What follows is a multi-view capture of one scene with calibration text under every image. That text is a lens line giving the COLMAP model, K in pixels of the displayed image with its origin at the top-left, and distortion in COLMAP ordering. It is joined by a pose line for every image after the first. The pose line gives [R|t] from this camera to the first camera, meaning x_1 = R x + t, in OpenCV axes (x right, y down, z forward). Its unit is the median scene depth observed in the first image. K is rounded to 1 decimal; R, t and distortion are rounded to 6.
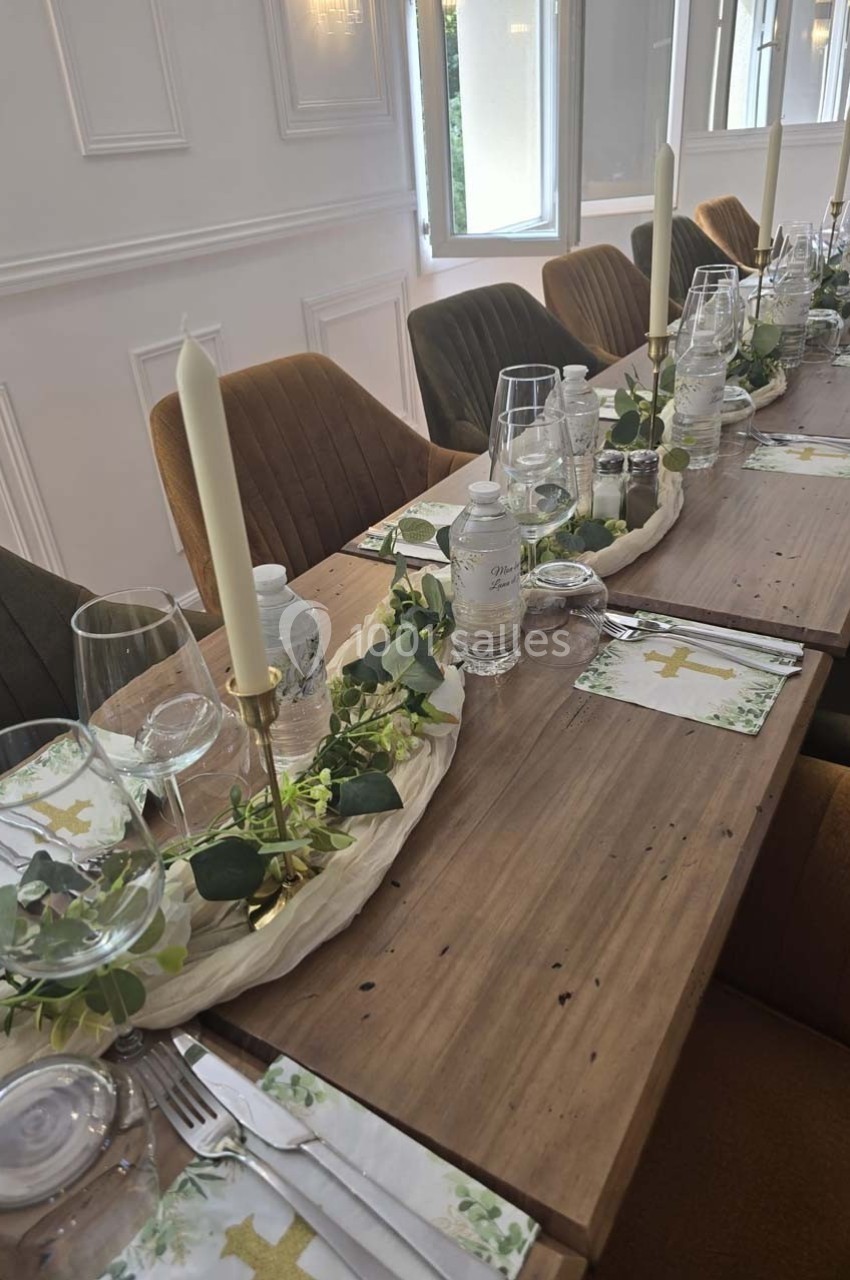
lens RADIAL K [[863.5, 0, 416.8], [0, 863.5, 641.6], [0, 0, 1]] dist [0.077257, -0.071618]
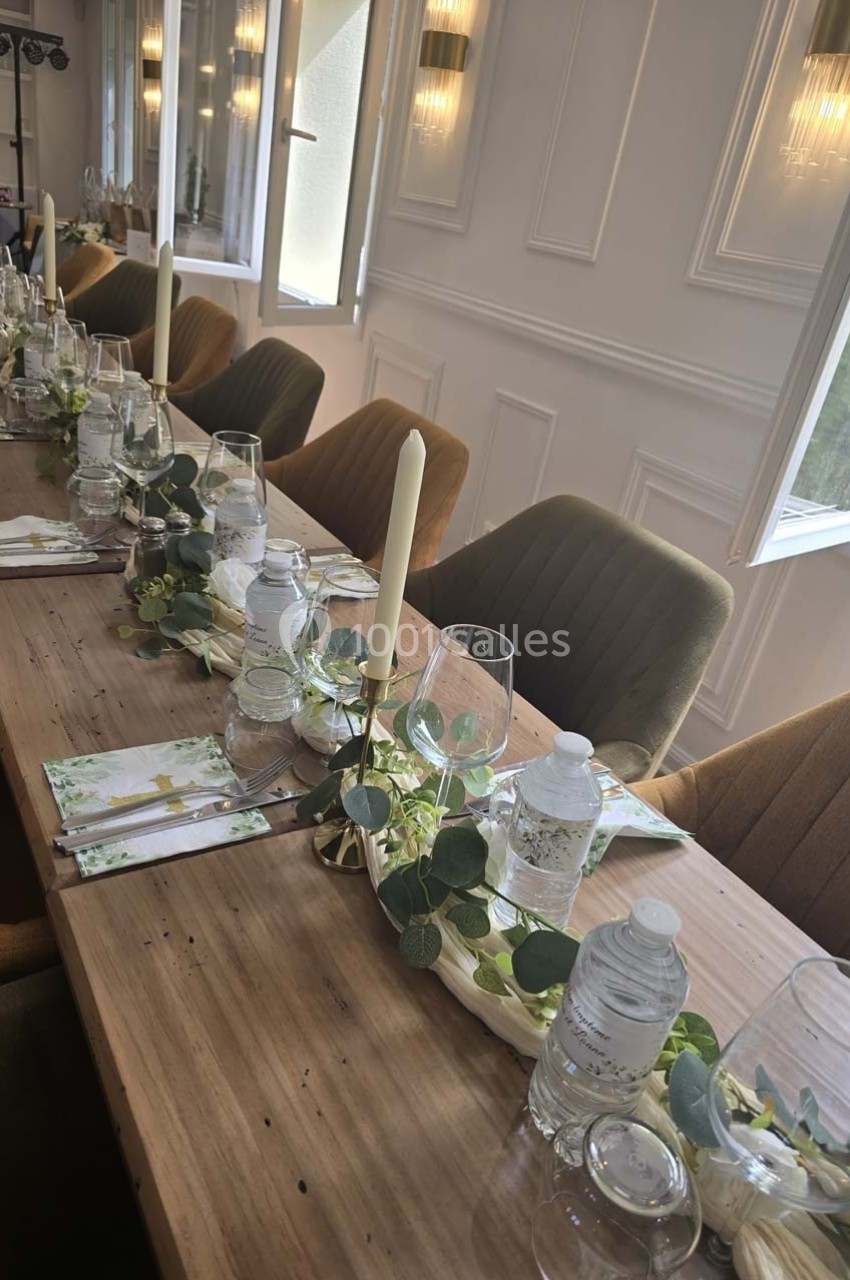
lens RADIAL K [[863.5, 0, 416.8], [0, 863.5, 641.6], [0, 0, 1]] dist [0.077257, -0.071618]
pose [[-0.450919, 0.438672, -0.777328, 0.867997], [-0.527365, 0.571686, 0.628539, -0.827438], [0.720110, 0.693356, -0.026443, 1.147465]]
